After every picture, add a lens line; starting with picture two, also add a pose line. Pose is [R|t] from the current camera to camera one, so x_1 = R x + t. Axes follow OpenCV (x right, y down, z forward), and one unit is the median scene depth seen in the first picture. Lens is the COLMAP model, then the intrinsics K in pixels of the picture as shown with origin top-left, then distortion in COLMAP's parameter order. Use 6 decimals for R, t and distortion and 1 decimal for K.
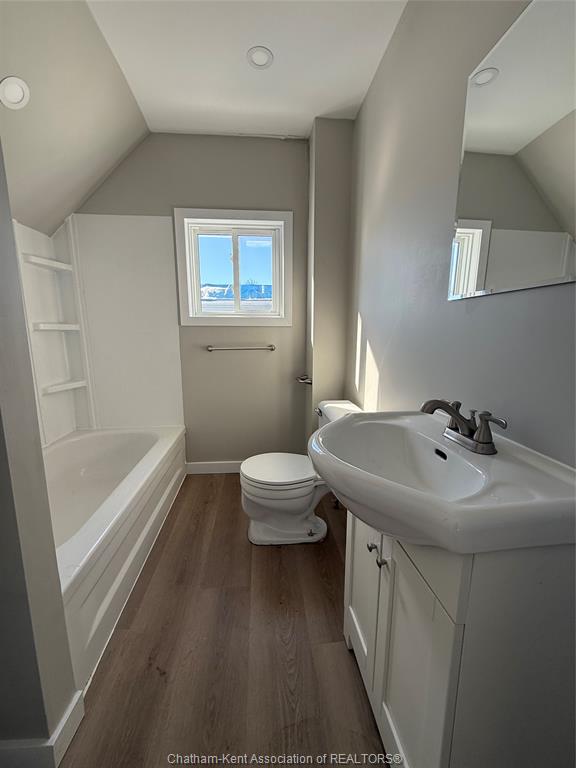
lens RADIAL K [[304.0, 0, 286.7], [0, 304.0, 383.8], [0, 0, 1]] dist [0.002224, 0.000102]
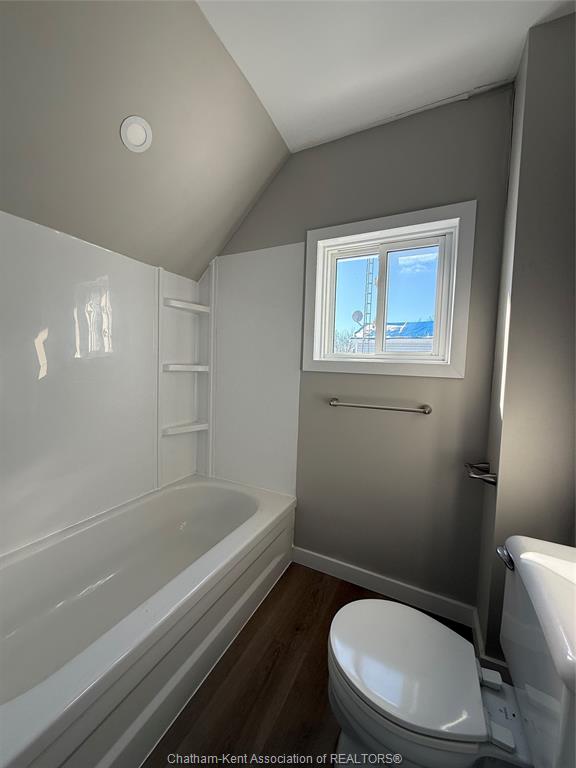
lens RADIAL K [[304.0, 0, 288.1], [0, 304.0, 382.7], [0, 0, 1]] dist [0.002224, 0.000102]
pose [[0.848370, 0.059287, -0.526073, 0.042127], [-0.124906, 0.988071, -0.090076, -0.084525], [0.514457, 0.142127, 0.845656, 0.312772]]
